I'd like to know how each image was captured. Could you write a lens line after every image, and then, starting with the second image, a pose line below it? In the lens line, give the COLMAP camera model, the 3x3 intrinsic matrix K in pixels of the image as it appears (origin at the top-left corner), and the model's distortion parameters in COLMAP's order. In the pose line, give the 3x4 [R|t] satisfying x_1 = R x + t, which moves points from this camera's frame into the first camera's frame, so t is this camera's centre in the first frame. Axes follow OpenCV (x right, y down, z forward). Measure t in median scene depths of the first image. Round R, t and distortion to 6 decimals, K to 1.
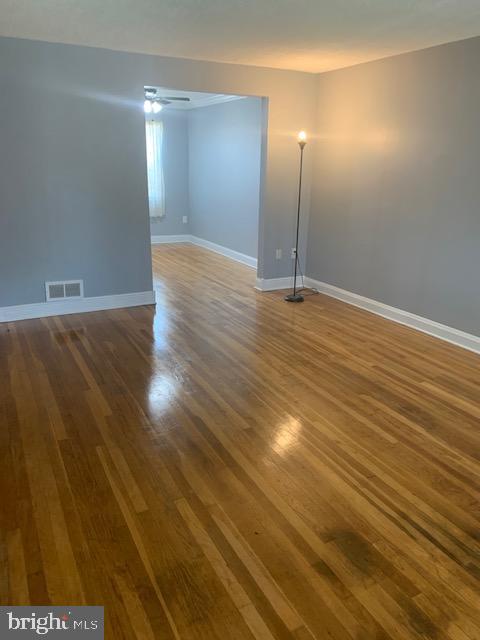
lens RADIAL K [[482.7, 0, 240.0], [0, 482.7, 320.0], [0, 0, 1]] dist [0.002102, -0.004881]
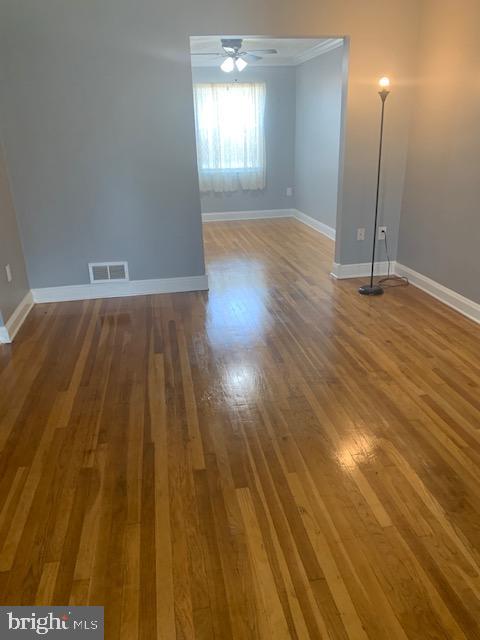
lens RADIAL K [[487.3, 0, 242.4], [0, 487.3, 327.5], [0, 0, 1]] dist [-0.003884, -0.005181]
pose [[0.951871, 0.068542, -0.298735, 0.219399], [-0.047389, 0.995866, 0.077497, -0.049746], [0.302812, -0.059611, 0.951184, 0.208244]]
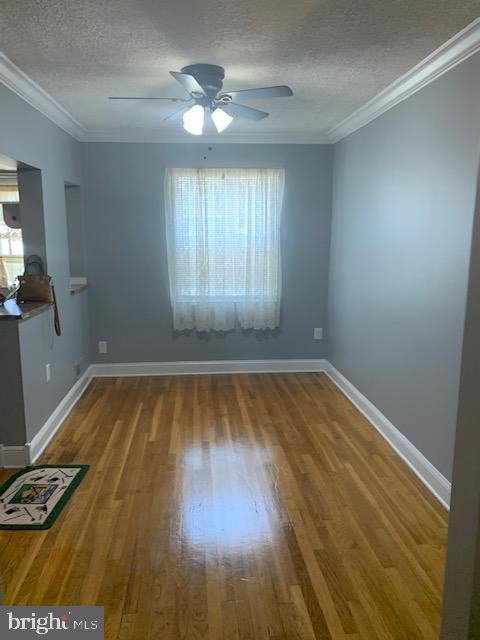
lens RADIAL K [[478.5, 0, 228.0], [0, 478.5, 323.4], [0, 0, 1]] dist [-0.000546, -0.001741]
pose [[0.913829, 0.055049, -0.402350, 0.034585], [-0.105475, 0.988942, -0.104252, -0.354829], [0.392162, 0.137707, 0.909530, 1.051141]]
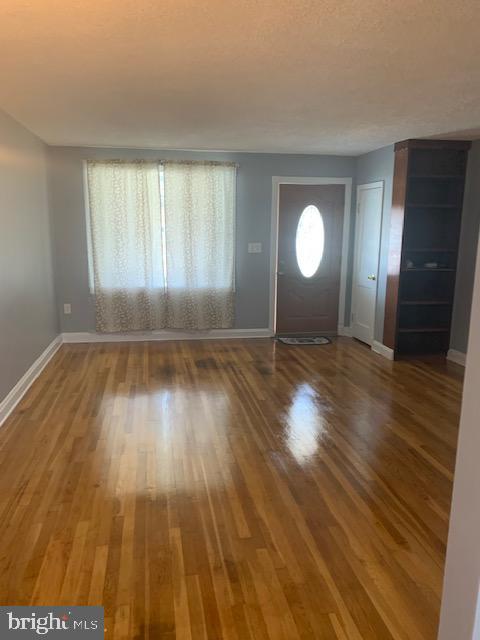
lens RADIAL K [[482.7, 0, 240.0], [0, 482.7, 320.0], [0, 0, 1]] dist [0.002102, -0.004881]
pose [[-0.953250, -0.078911, 0.291698, -0.187681], [0.073504, 0.875758, 0.477121, -0.516982], [-0.293108, 0.476257, -0.829016, 1.551114]]
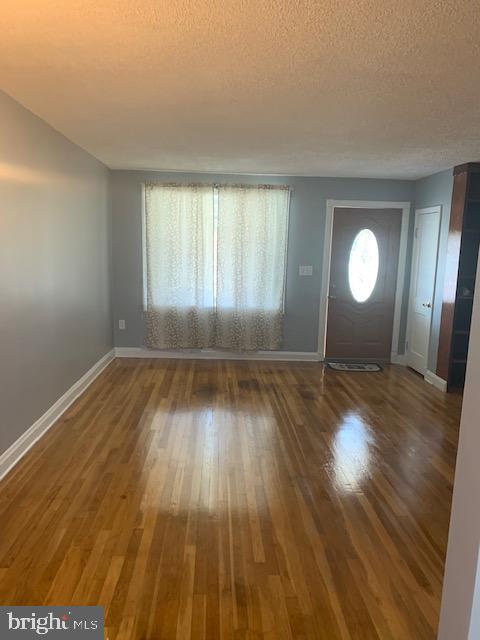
lens RADIAL K [[484.7, 0, 240.0], [0, 484.7, 320.0], [0, 0, 1]] dist [0.004777, -0.008751]
pose [[-0.904705, -0.100986, 0.413897, -0.233830], [0.094172, 0.900069, 0.425450, -0.513719], [-0.415500, 0.423884, -0.804787, 1.541768]]
